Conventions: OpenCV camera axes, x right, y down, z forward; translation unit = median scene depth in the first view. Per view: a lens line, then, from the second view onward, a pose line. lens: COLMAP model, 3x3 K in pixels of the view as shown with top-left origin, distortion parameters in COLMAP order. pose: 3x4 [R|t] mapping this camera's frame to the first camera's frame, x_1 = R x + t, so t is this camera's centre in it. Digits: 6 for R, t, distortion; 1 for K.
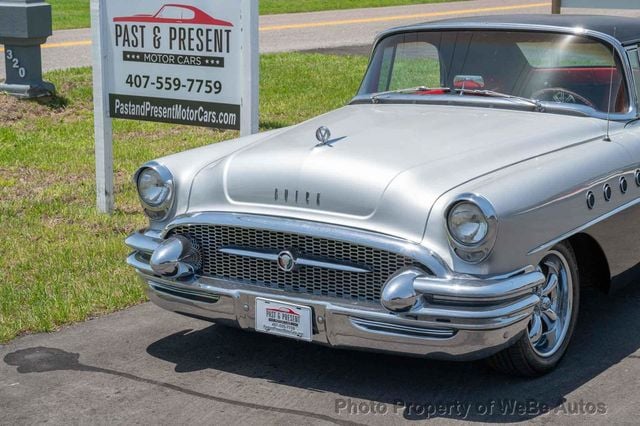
lens RADIAL K [[1308.9, 0, 320.0], [0, 1308.9, 213.0], [0, 0, 1]] dist [0.013331, 0.066021]
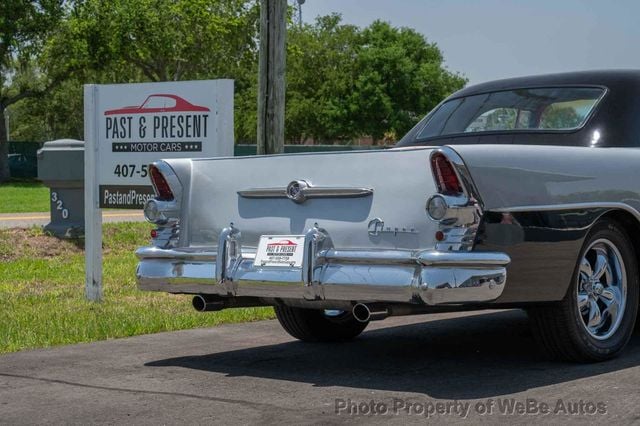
lens RADIAL K [[1308.9, 0, 320.0], [0, 1308.9, 213.0], [0, 0, 1]] dist [0.013331, 0.066021]
pose [[0.995772, 0.000469, -0.091860, 0.111245], [-0.016400, 0.984829, -0.172749, 0.110197], [0.090386, 0.173525, 0.980673, 0.005946]]
